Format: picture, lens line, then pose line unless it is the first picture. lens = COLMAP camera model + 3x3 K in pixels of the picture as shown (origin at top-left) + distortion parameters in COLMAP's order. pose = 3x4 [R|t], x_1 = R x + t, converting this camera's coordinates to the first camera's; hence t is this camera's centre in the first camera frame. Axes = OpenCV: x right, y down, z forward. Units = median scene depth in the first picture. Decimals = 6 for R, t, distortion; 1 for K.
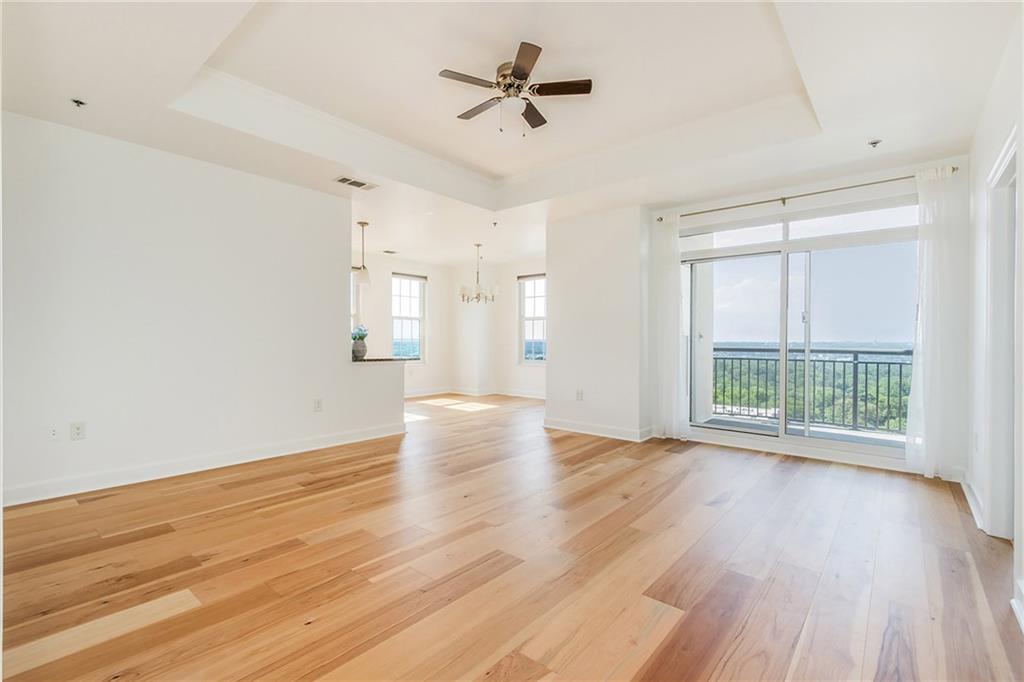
lens RADIAL K [[464.1, 0, 479.9], [0, 464.1, 342.6], [0, 0, 1]] dist [0.001361, 0.000809]
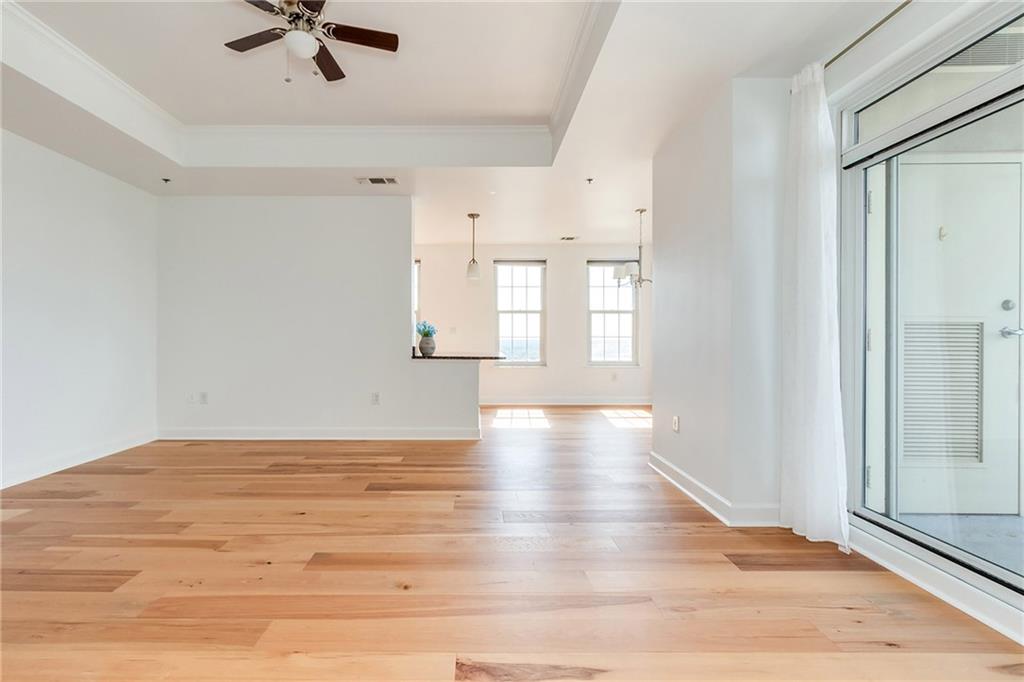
lens RADIAL K [[464.1, 0, 479.9], [0, 464.1, 342.6], [0, 0, 1]] dist [0.001361, 0.000809]
pose [[0.669716, 0.002513, -0.742613, 0.529546], [-0.001986, 0.999997, 0.001593, 0.004846], [0.742615, 0.000408, 0.669719, 0.417328]]
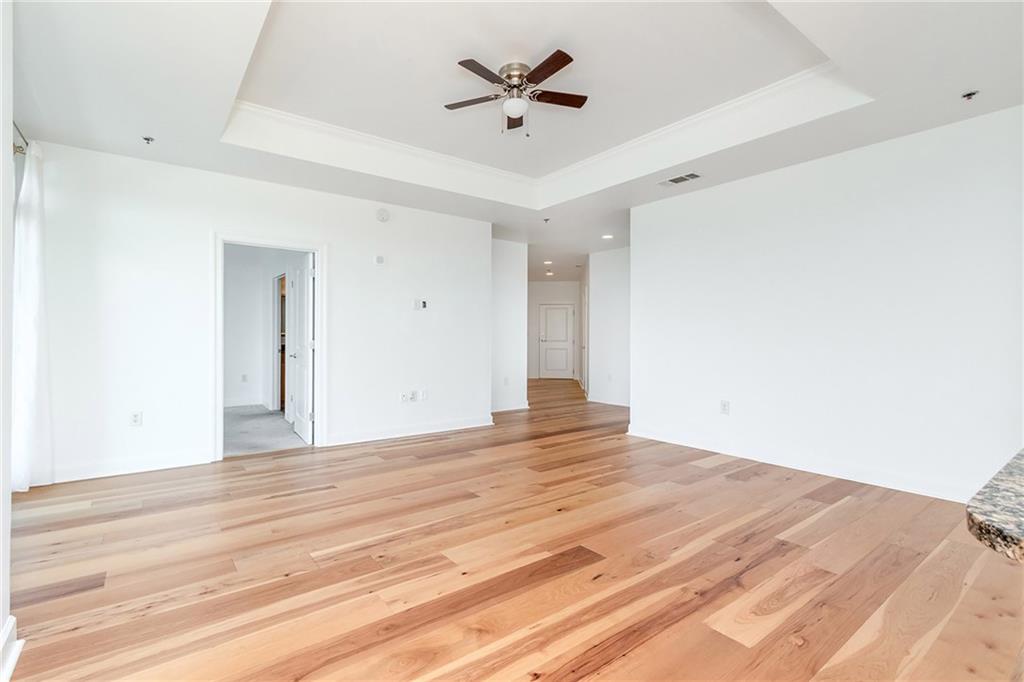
lens RADIAL K [[467.7, 0, 481.5], [0, 467.7, 339.3], [0, 0, 1]] dist [0.024277, -0.014491]
pose [[-0.977241, -0.009992, 0.211896, -0.045292], [-0.006988, 0.999864, 0.014923, -0.011028], [-0.212017, 0.013103, -0.977178, 1.215132]]
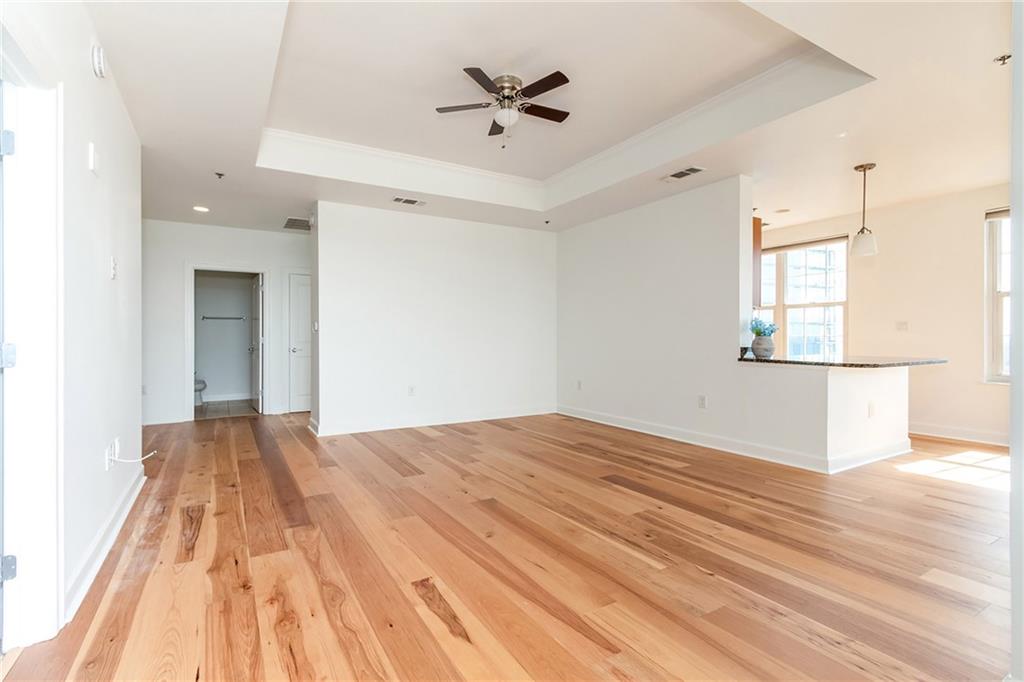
lens RADIAL K [[467.7, 0, 481.5], [0, 467.7, 339.3], [0, 0, 1]] dist [0.024277, -0.014491]
pose [[-0.322074, -0.001765, -0.946713, 0.671006], [-0.006861, 0.999976, 0.000469, 0.003121], [0.946690, 0.006646, -0.322079, 0.782111]]
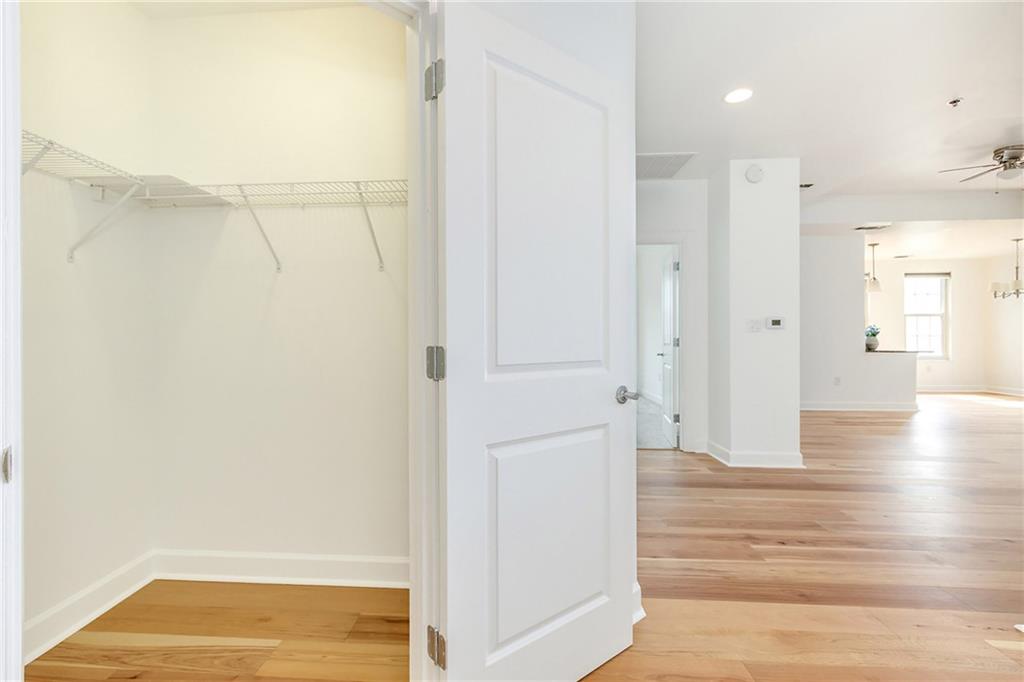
lens RADIAL K [[467.7, 0, 481.5], [0, 467.7, 339.3], [0, 0, 1]] dist [0.024277, -0.014491]
pose [[0.606975, -0.001149, -0.794720, 0.139268], [-0.000724, 0.999998, -0.001999, 0.006429], [0.794721, 0.001789, 0.606973, -0.721011]]
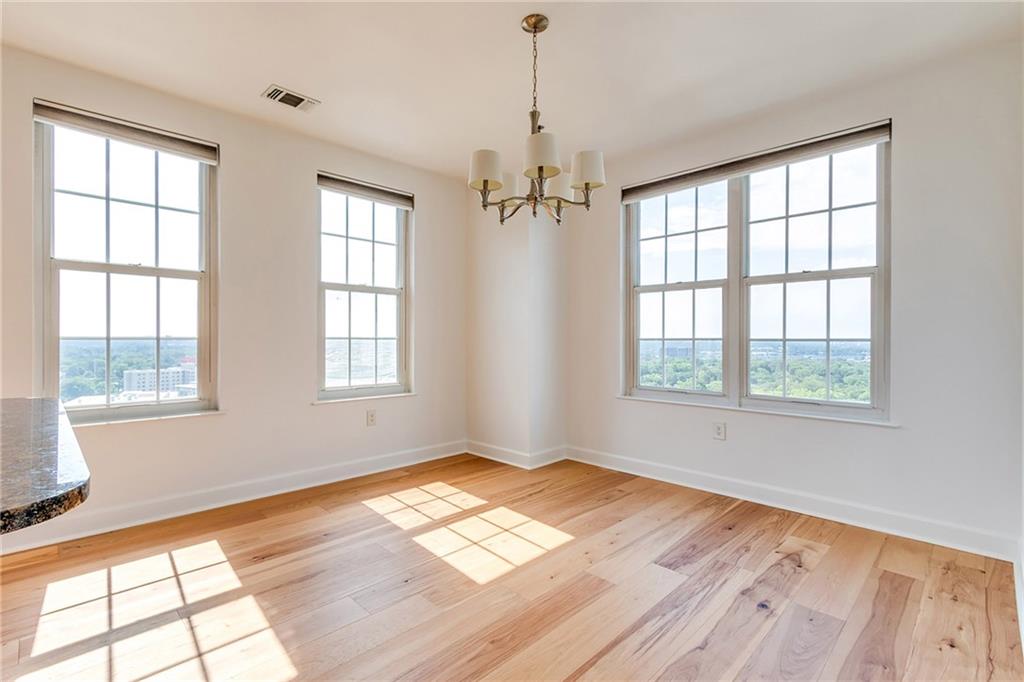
lens RADIAL K [[467.7, 0, 481.5], [0, 467.7, 339.3], [0, 0, 1]] dist [0.024277, -0.014491]
pose [[0.996059, -0.000171, -0.088689, -0.016314], [-0.000118, 0.999995, -0.003244, -0.007724], [0.088689, 0.003241, 0.996054, 0.971866]]
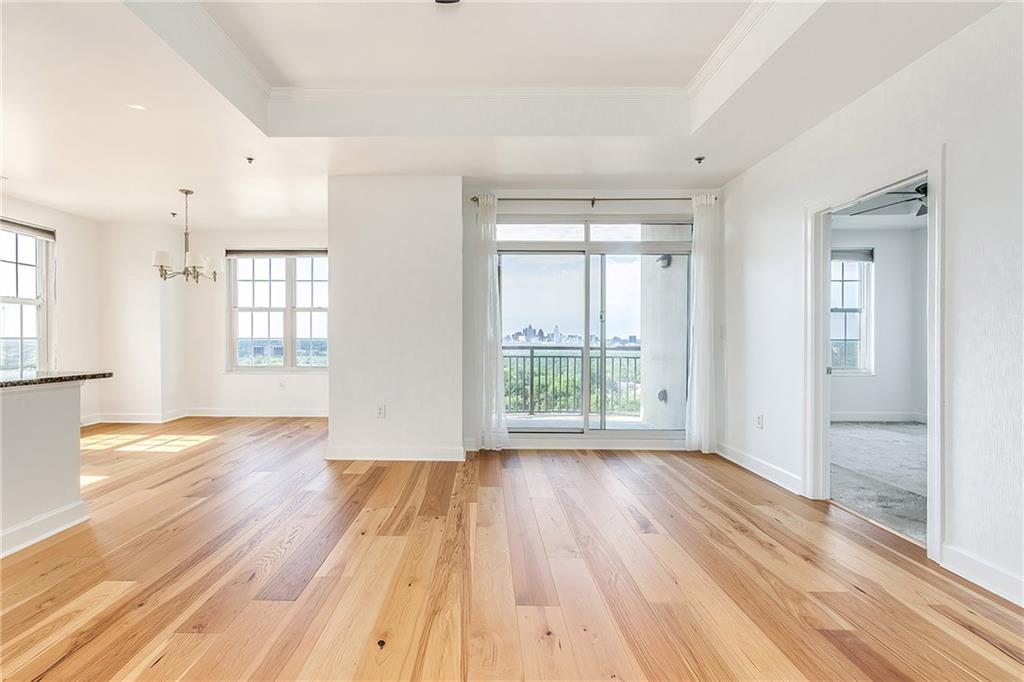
lens RADIAL K [[467.7, 0, 481.5], [0, 467.7, 339.3], [0, 0, 1]] dist [0.024277, -0.014491]
pose [[0.749008, -0.003986, 0.662549, -0.184158], [0.005998, 0.999982, -0.000764, -0.003382], [-0.662534, 0.004546, 0.749018, 0.334998]]
